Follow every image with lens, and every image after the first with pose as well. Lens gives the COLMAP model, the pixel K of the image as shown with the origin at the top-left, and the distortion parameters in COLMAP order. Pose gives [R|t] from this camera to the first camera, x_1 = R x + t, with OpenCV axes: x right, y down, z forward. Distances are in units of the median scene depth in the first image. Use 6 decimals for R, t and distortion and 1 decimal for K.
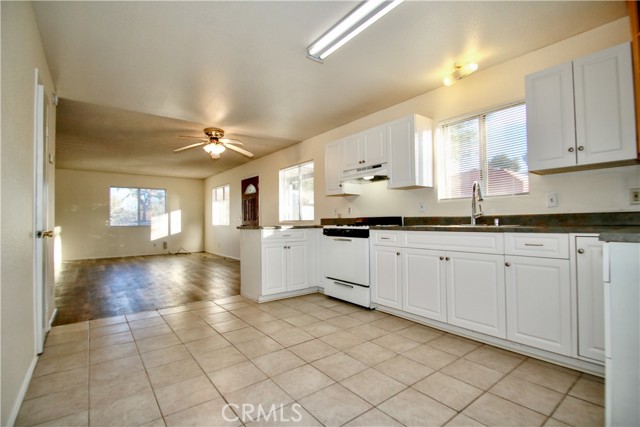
lens RADIAL K [[296.9, 0, 317.4], [0, 296.9, 216.9], [0, 0, 1]] dist [0.011887, 0.000050]
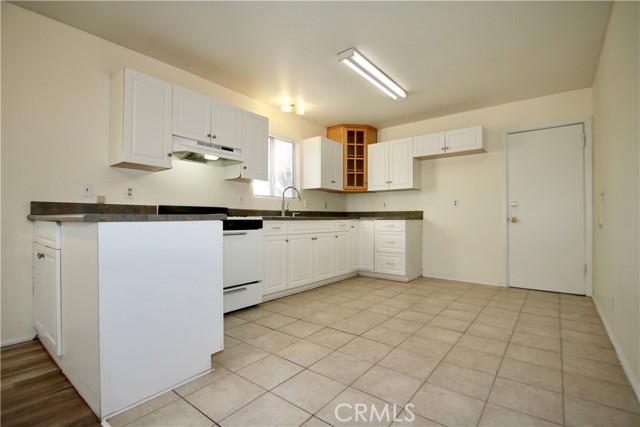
lens RADIAL K [[296.9, 0, 321.4], [0, 296.9, 216.6], [0, 0, 1]] dist [0.011887, 0.000050]
pose [[-0.250233, 0.016915, 0.968038, -1.084373], [-0.013147, 0.999696, -0.020867, 0.066327], [-0.968096, -0.017948, -0.249935, 1.437627]]
